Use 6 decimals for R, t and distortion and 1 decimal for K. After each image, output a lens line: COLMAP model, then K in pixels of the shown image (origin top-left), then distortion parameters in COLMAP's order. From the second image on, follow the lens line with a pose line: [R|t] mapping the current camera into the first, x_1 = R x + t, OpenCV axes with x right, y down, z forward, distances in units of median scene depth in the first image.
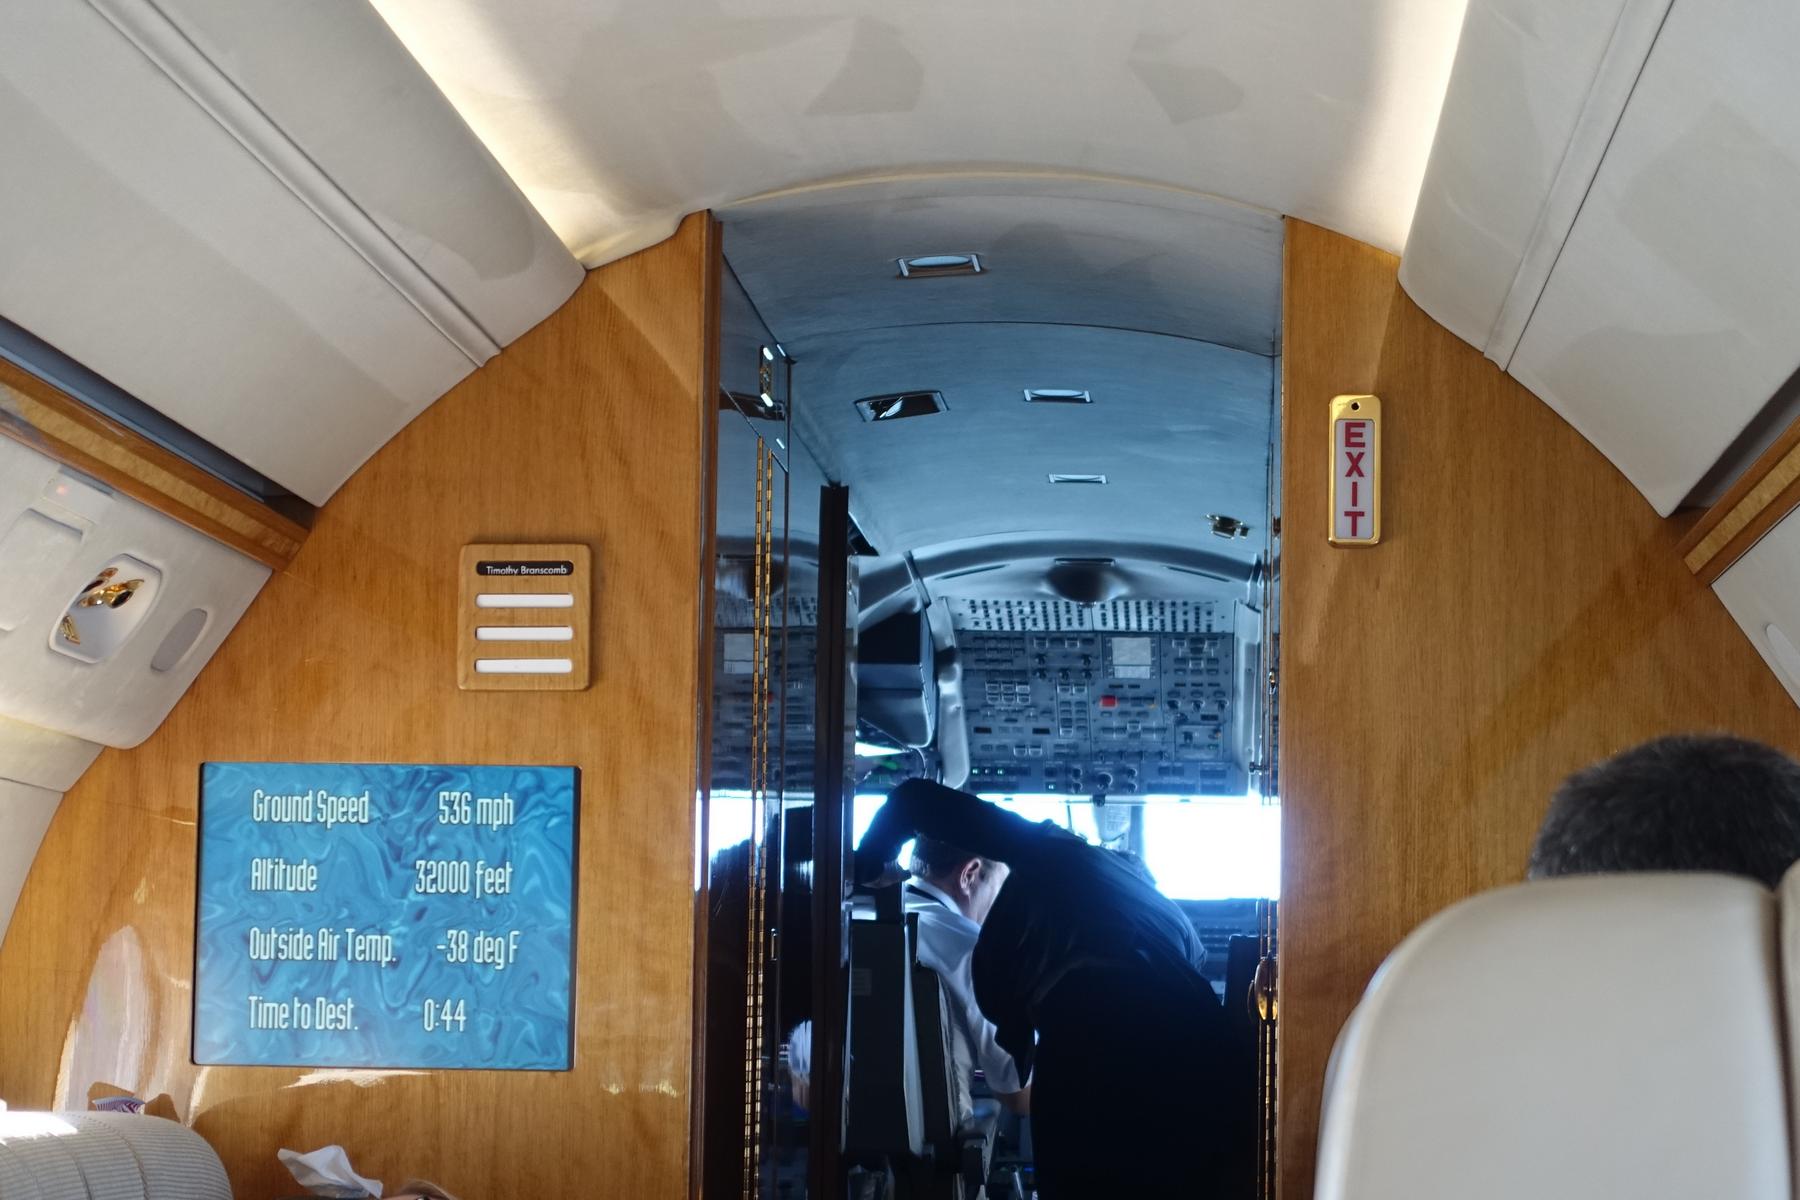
lens RADIAL K [[4235.7, 0, 900.5], [0, 4235.7, 600.6], [0, 0, 1]] dist [-0.031236, 0.000000]
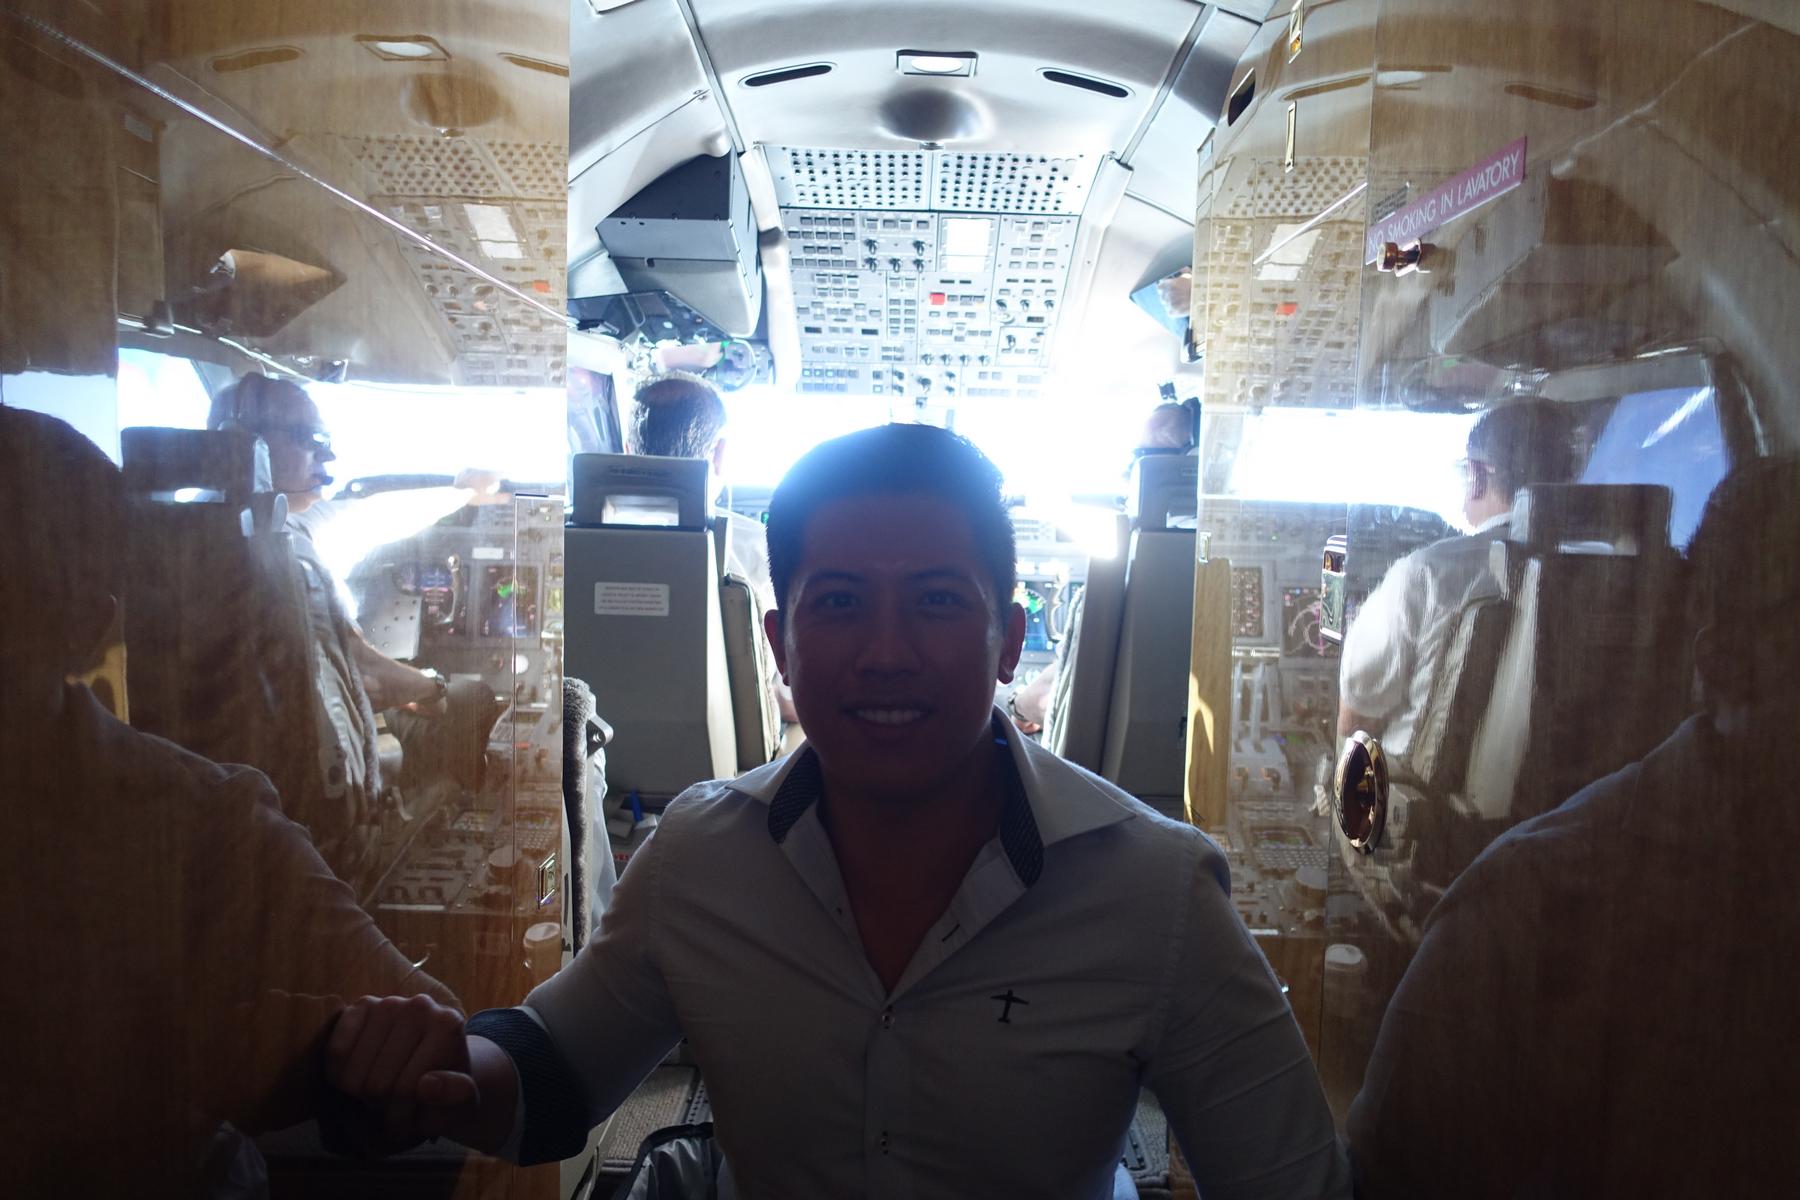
lens RADIAL K [[1232.3, 0, 898.8], [0, 1232.3, 599.8], [0, 0, 1]] dist [-0.000835, -0.002835]
pose [[0.997702, 0.008908, 0.067164, 0.027969], [-0.020822, 0.983658, 0.178838, 0.055450], [-0.064473, -0.179826, 0.981583, 0.933634]]
